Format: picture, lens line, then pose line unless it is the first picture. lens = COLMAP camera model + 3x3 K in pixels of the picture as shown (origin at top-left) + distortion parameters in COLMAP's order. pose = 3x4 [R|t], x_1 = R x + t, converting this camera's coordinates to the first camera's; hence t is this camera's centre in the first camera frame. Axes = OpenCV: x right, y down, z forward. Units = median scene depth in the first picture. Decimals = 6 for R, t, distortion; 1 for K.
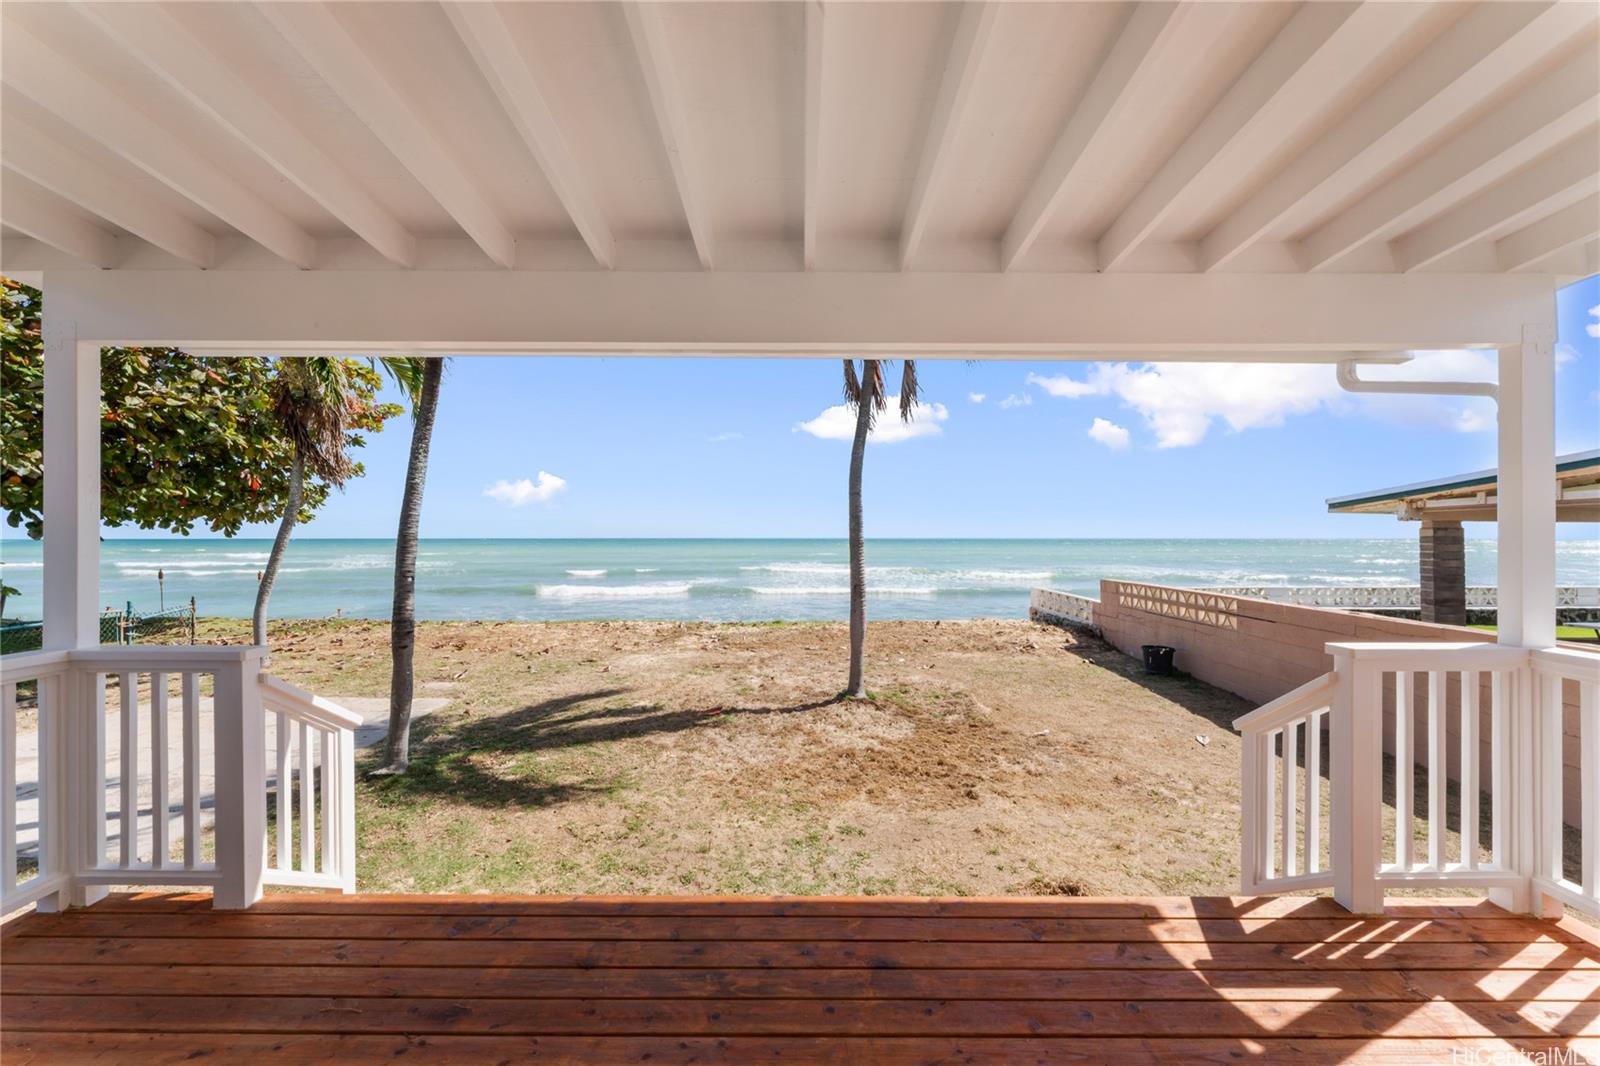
lens RADIAL K [[640.1, 0, 802.7], [0, 640.1, 533.2], [0, 0, 1]] dist [-0.001429, 0.000022]
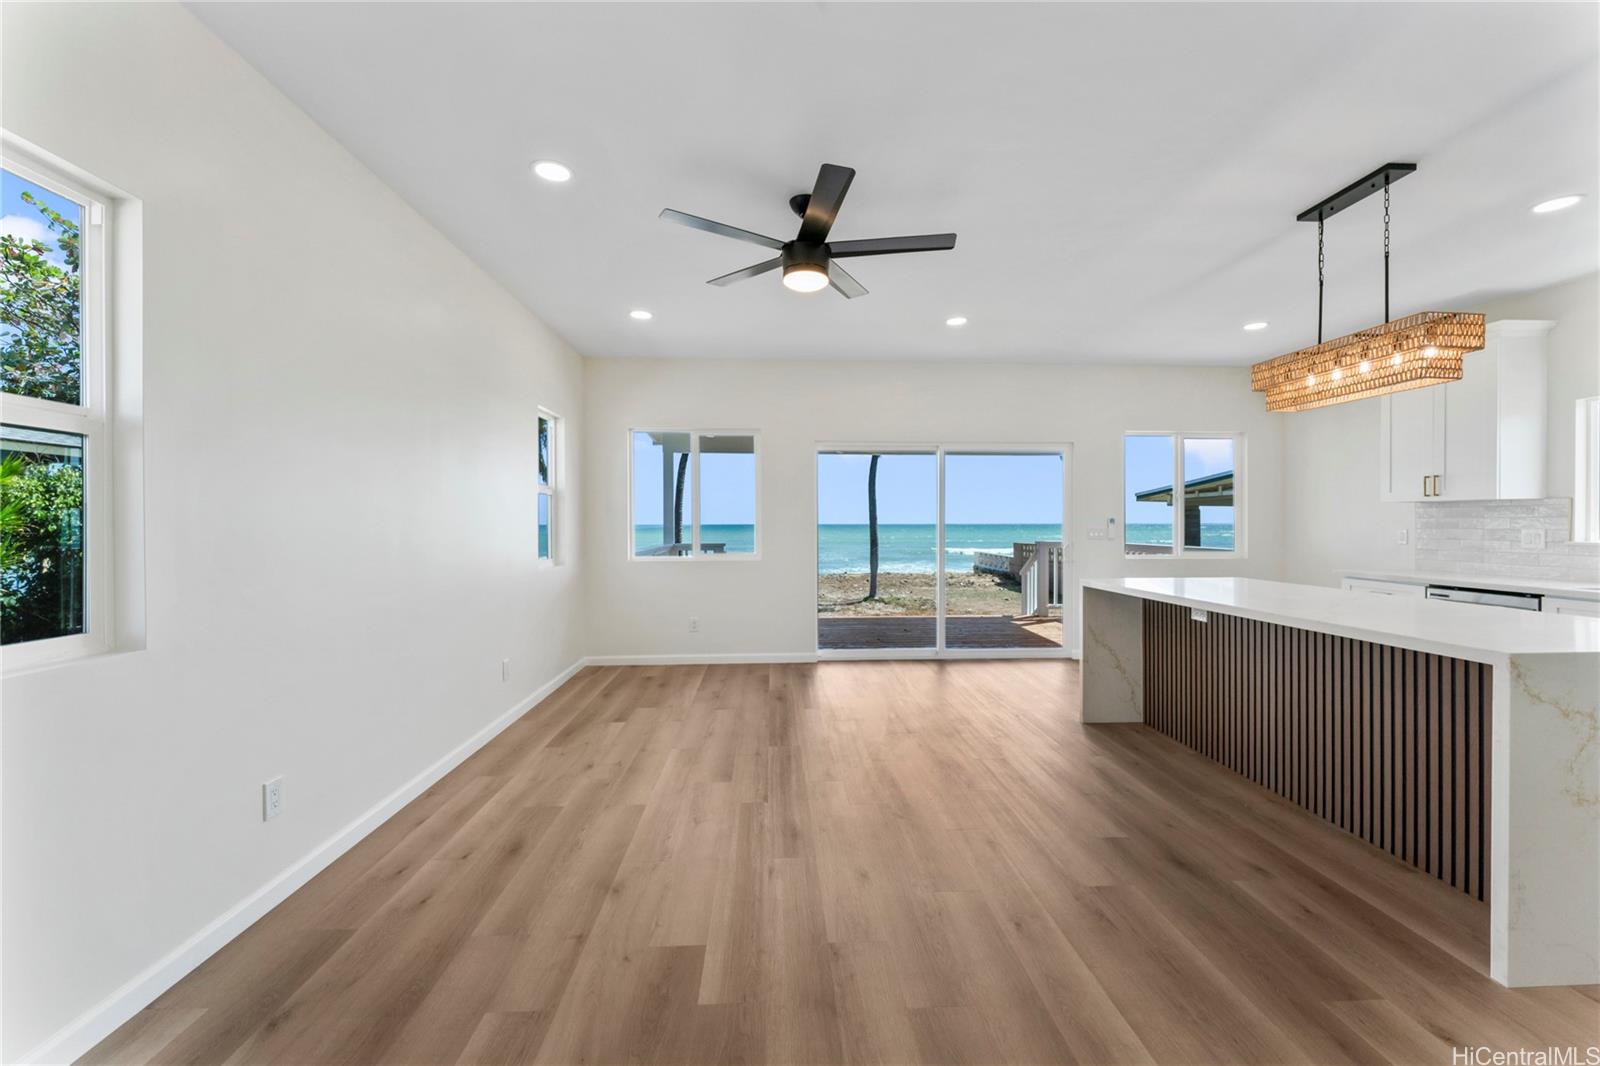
lens RADIAL K [[640.1, 0, 807.6], [0, 640.1, 526.3], [0, 0, 1]] dist [-0.001429, 0.000022]
pose [[0.998348, -0.007338, 0.056987, -0.278555], [0.006951, 0.999951, 0.006993, 0.028796], [-0.057035, -0.006586, 0.998350, -1.121275]]
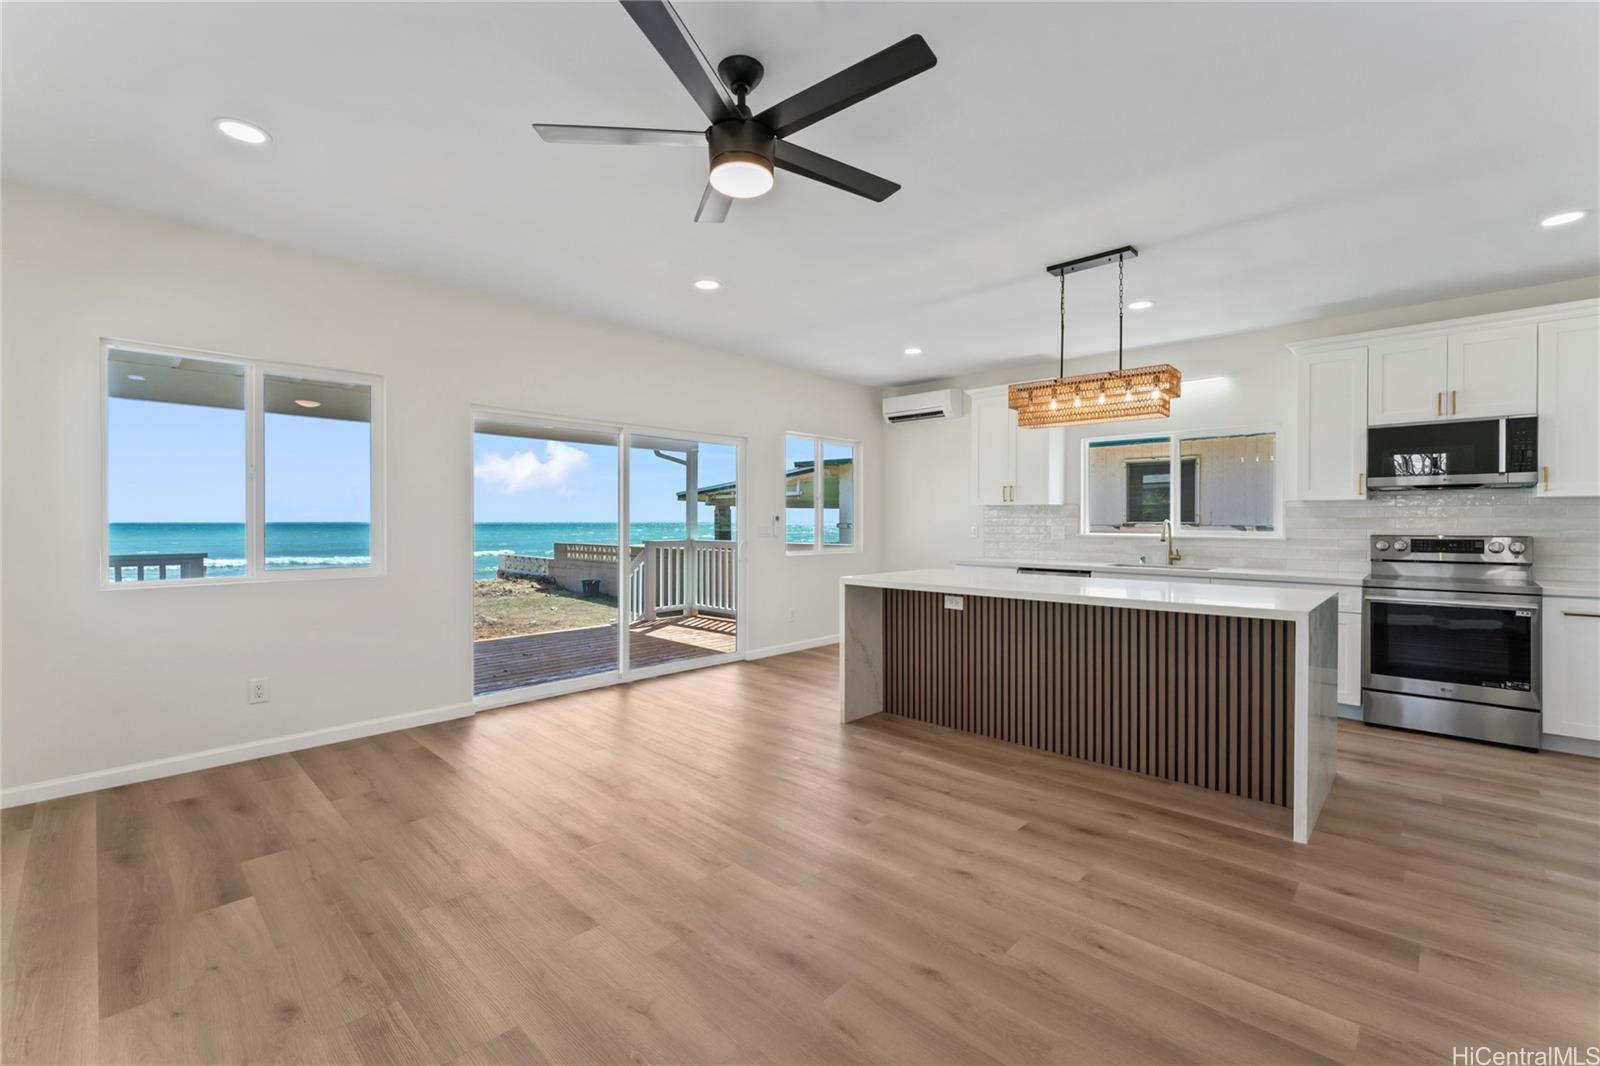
lens RADIAL K [[676.0, 0, 797.7], [0, 676.0, 525.4], [0, 0, 1]] dist [-0.000328, -0.000851]
pose [[0.690372, -0.008373, 0.723406, -0.512315], [0.000824, 0.999941, 0.010788, 0.029081], [-0.723454, -0.006852, 0.690339, -0.895904]]
